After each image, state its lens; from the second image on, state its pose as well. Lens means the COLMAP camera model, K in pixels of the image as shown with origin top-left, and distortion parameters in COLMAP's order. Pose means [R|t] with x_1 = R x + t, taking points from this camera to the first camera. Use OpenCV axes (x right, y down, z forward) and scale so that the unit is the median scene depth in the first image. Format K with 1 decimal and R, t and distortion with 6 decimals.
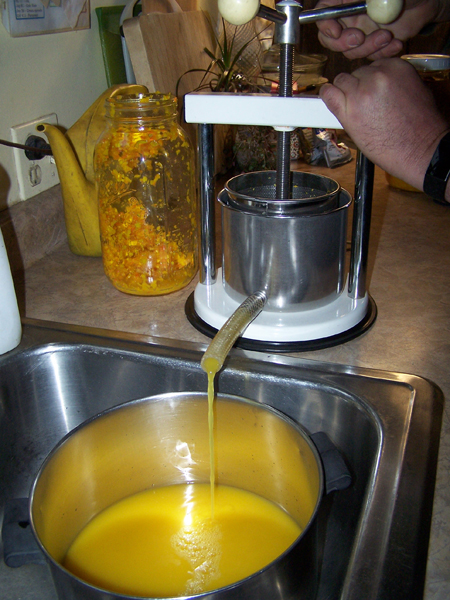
lens RADIAL K [[664.9, 0, 225.0], [0, 664.9, 300.0], [0, 0, 1]] dist [0.003983, 0.037473]
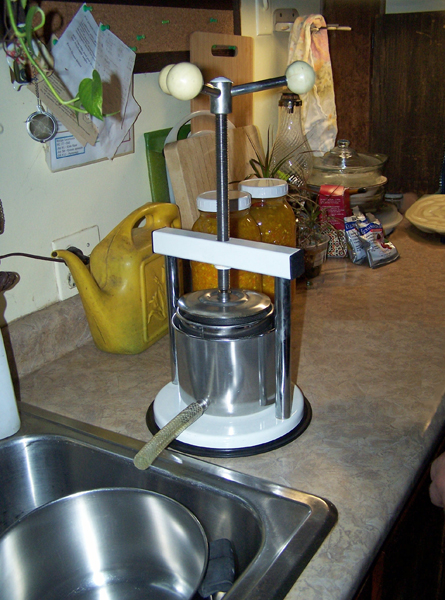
lens RADIAL K [[679.5, 0, 222.5], [0, 679.5, 300.0], [0, 0, 1]] dist [0.009732, -0.426734]
pose [[0.988901, 0.029562, -0.145606, 0.161708], [-0.046490, 0.992362, -0.114262, -0.032604], [0.141116, 0.119763, 0.982722, -0.133614]]
